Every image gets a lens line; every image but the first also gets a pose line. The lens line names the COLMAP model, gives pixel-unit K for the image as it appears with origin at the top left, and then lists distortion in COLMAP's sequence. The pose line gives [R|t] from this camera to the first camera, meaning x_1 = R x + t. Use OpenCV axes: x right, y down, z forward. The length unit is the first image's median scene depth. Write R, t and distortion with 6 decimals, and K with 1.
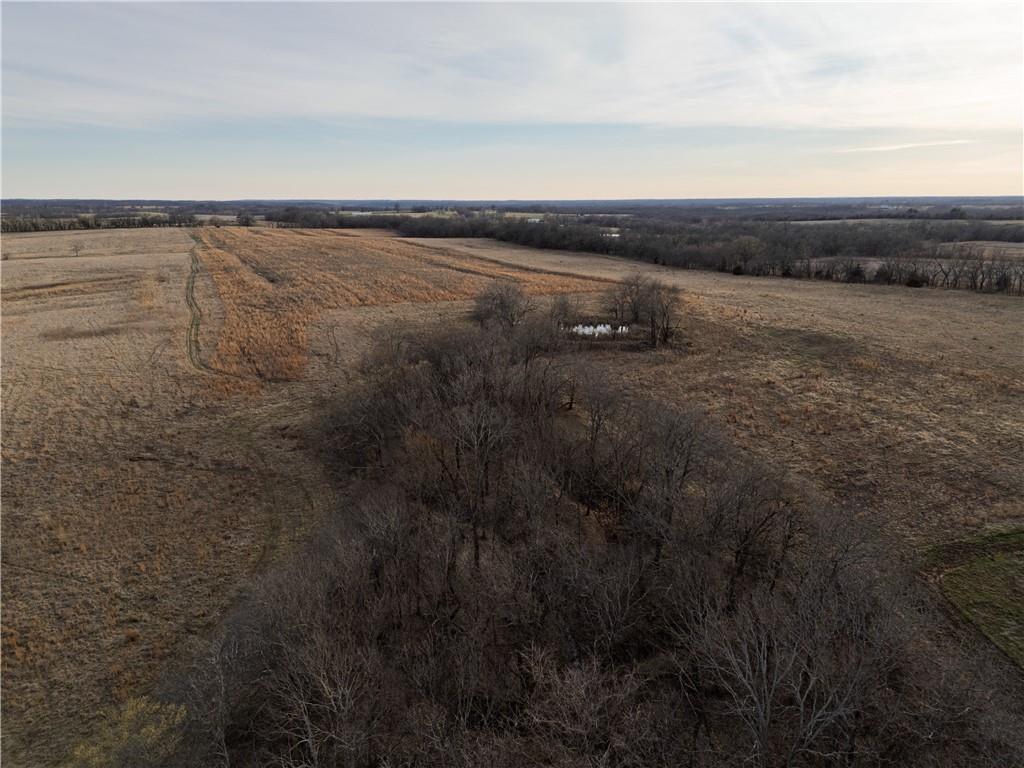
lens RADIAL K [[750.7, 0, 512.0], [0, 750.7, 384.0], [0, 0, 1]] dist [0.065742, -0.050933]
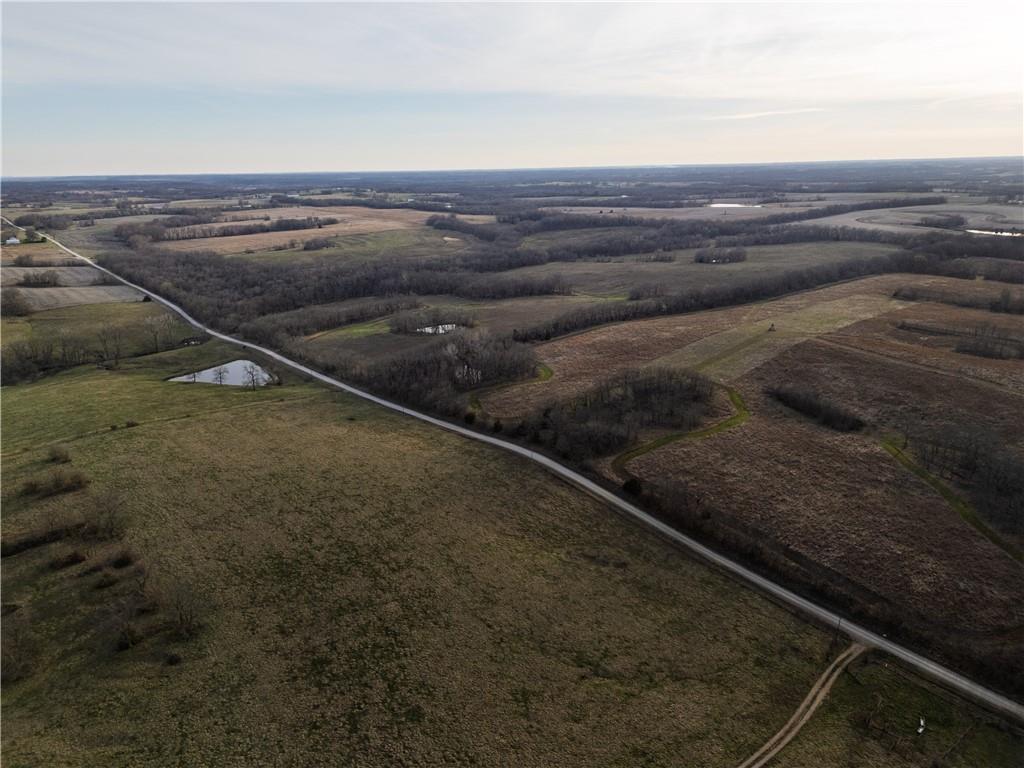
lens RADIAL K [[750.7, 0, 512.0], [0, 750.7, 384.0], [0, 0, 1]] dist [0.065742, -0.050933]
pose [[0.977254, -0.072697, 0.199222, -0.216848], [0.064666, 0.996821, 0.046535, 0.311043], [-0.201972, -0.032593, 0.978849, -1.628969]]
